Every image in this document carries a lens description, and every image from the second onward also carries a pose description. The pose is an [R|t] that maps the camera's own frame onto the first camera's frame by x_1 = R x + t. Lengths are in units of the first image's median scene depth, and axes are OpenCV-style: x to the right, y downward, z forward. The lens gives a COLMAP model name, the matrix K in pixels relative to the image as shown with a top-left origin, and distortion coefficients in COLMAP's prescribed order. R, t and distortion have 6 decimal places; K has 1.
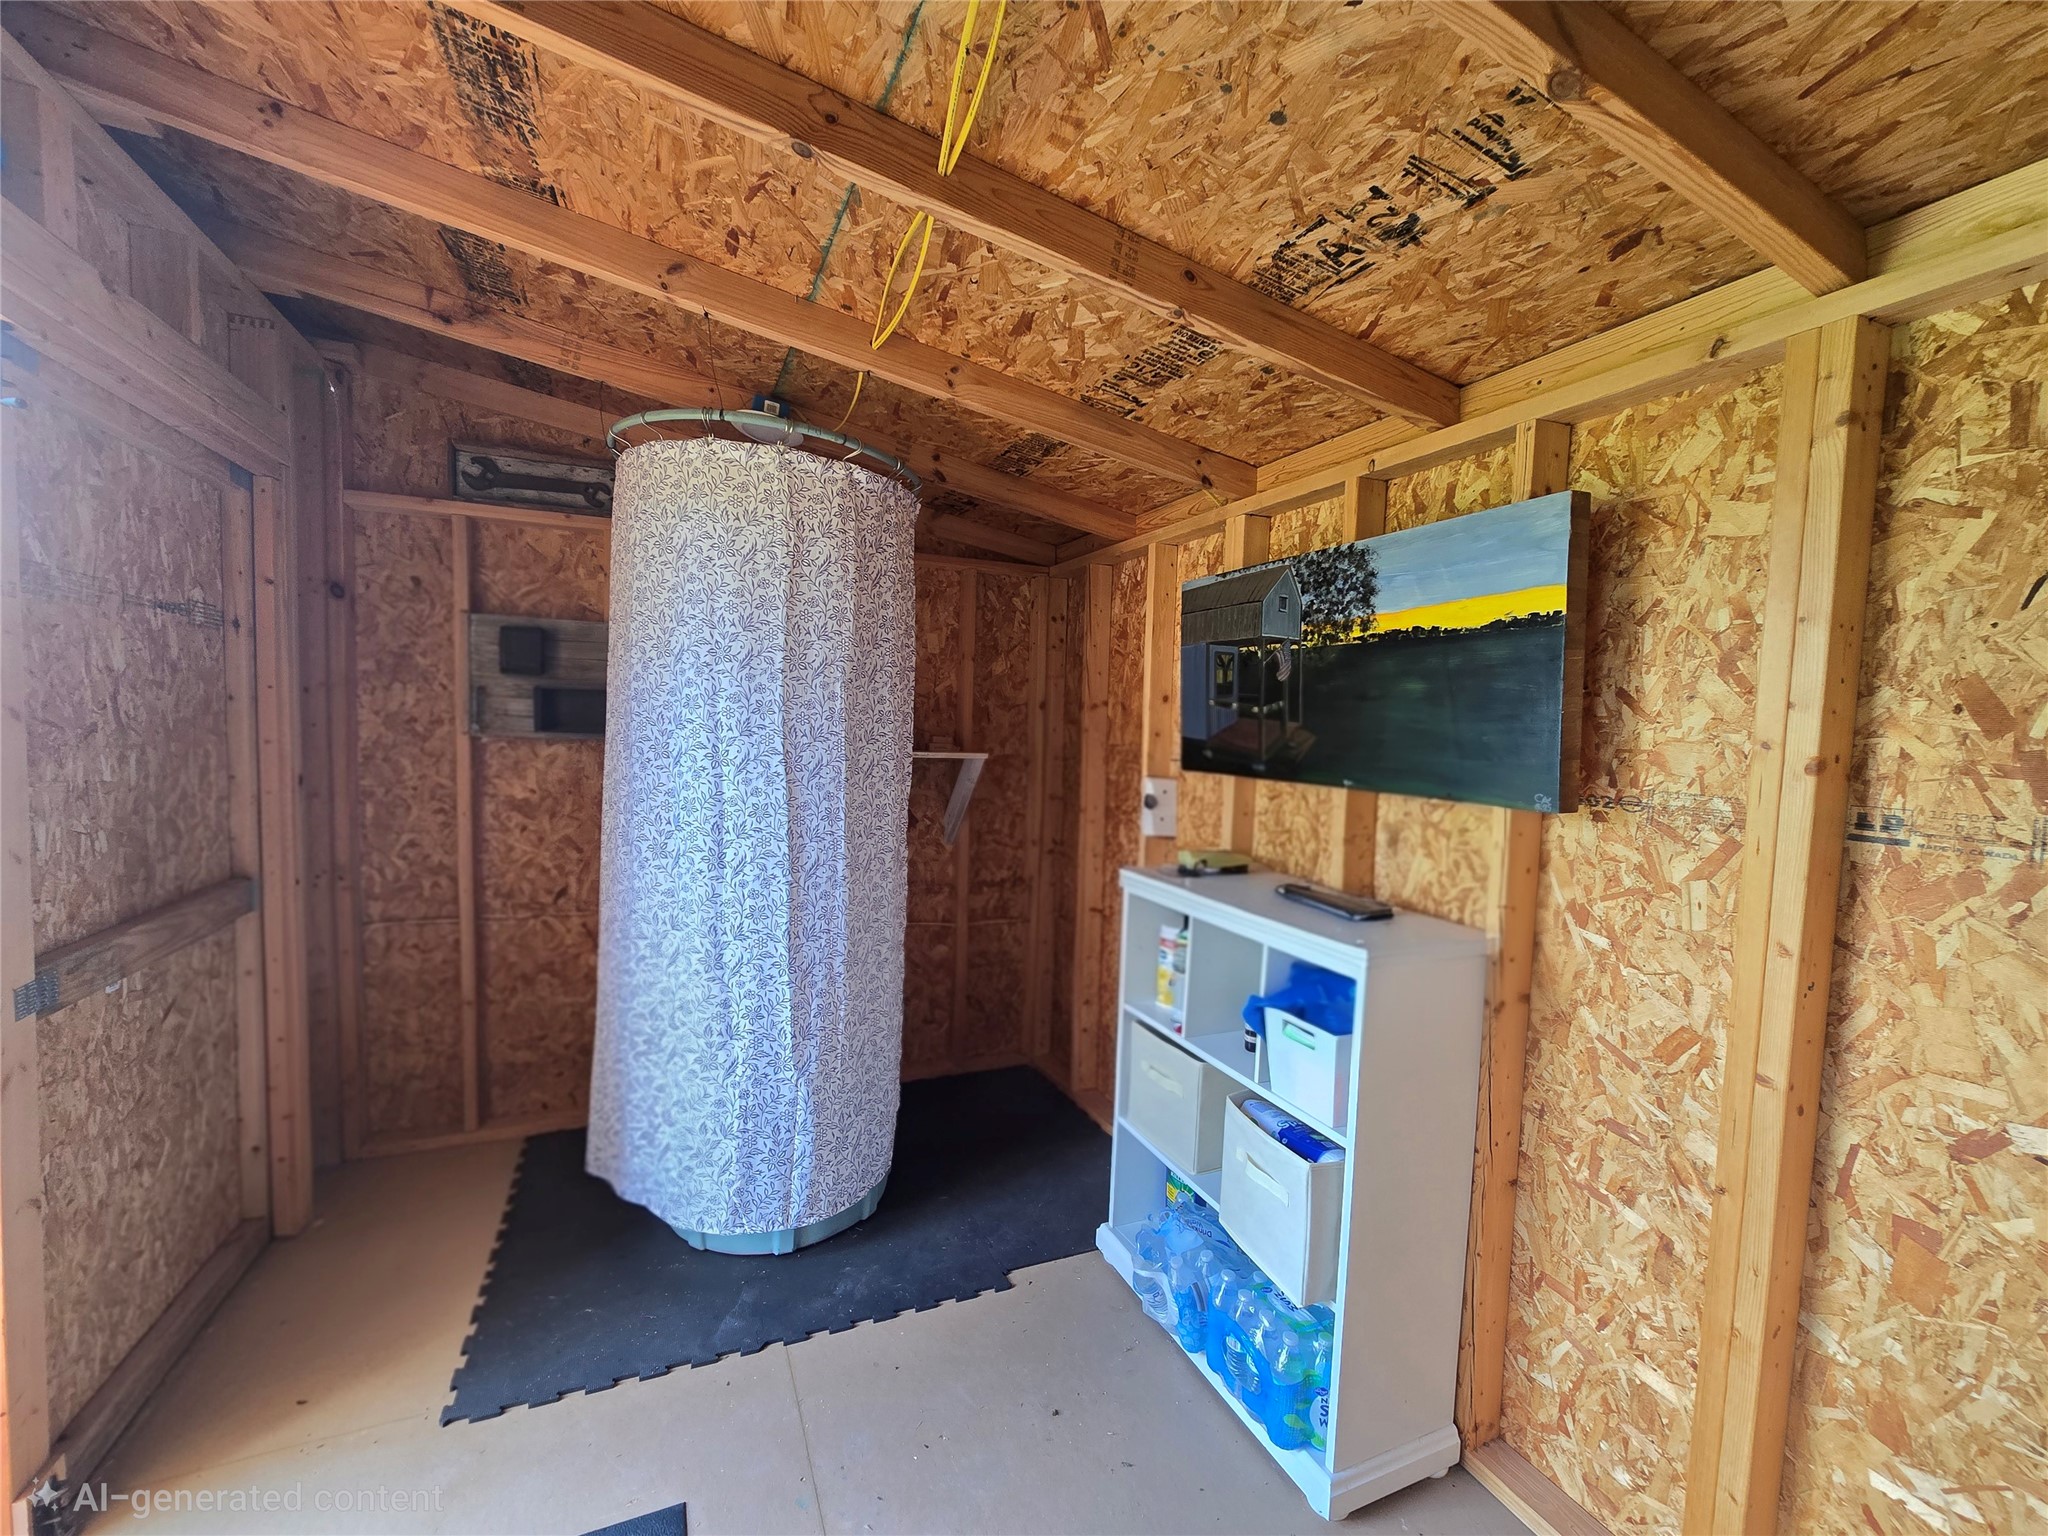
lens RADIAL K [[841.1, 0, 1015.7], [0, 841.1, 769.0], [0, 0, 1]] dist [-0.000063, 0.000243]
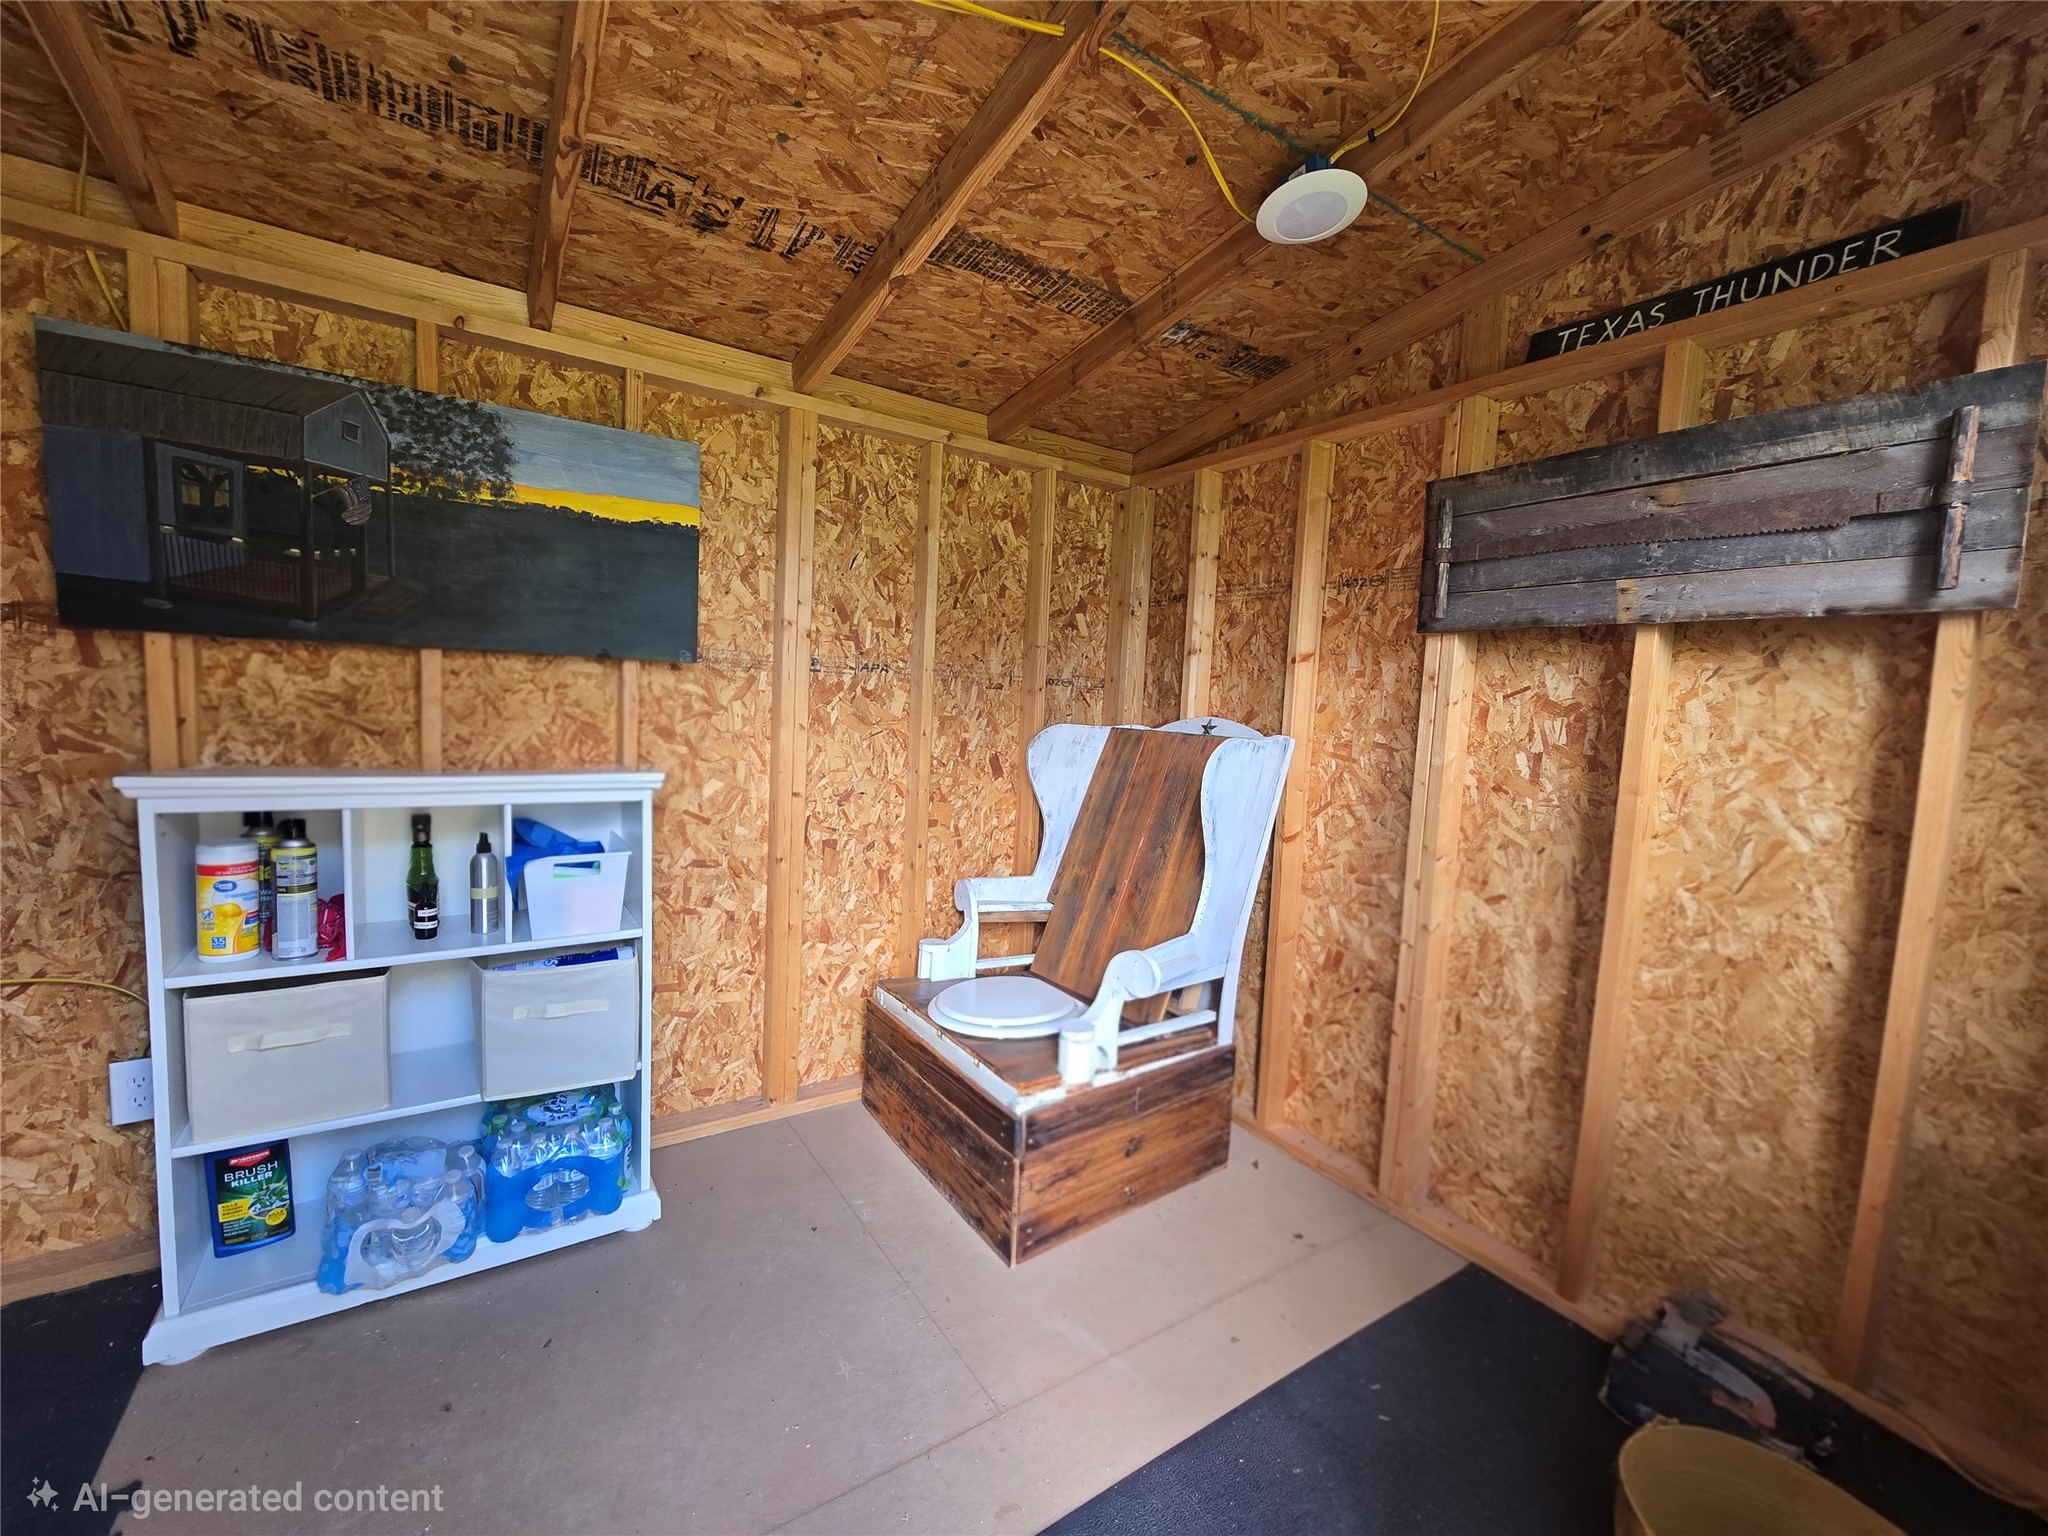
lens RADIAL K [[841.1, 0, 1015.7], [0, 841.1, 769.0], [0, 0, 1]] dist [-0.000063, 0.000243]
pose [[-0.170482, -0.124282, 0.977492, -0.898887], [0.005298, 0.991884, 0.127036, 0.049818], [-0.985347, 0.026836, -0.168440, 0.660493]]
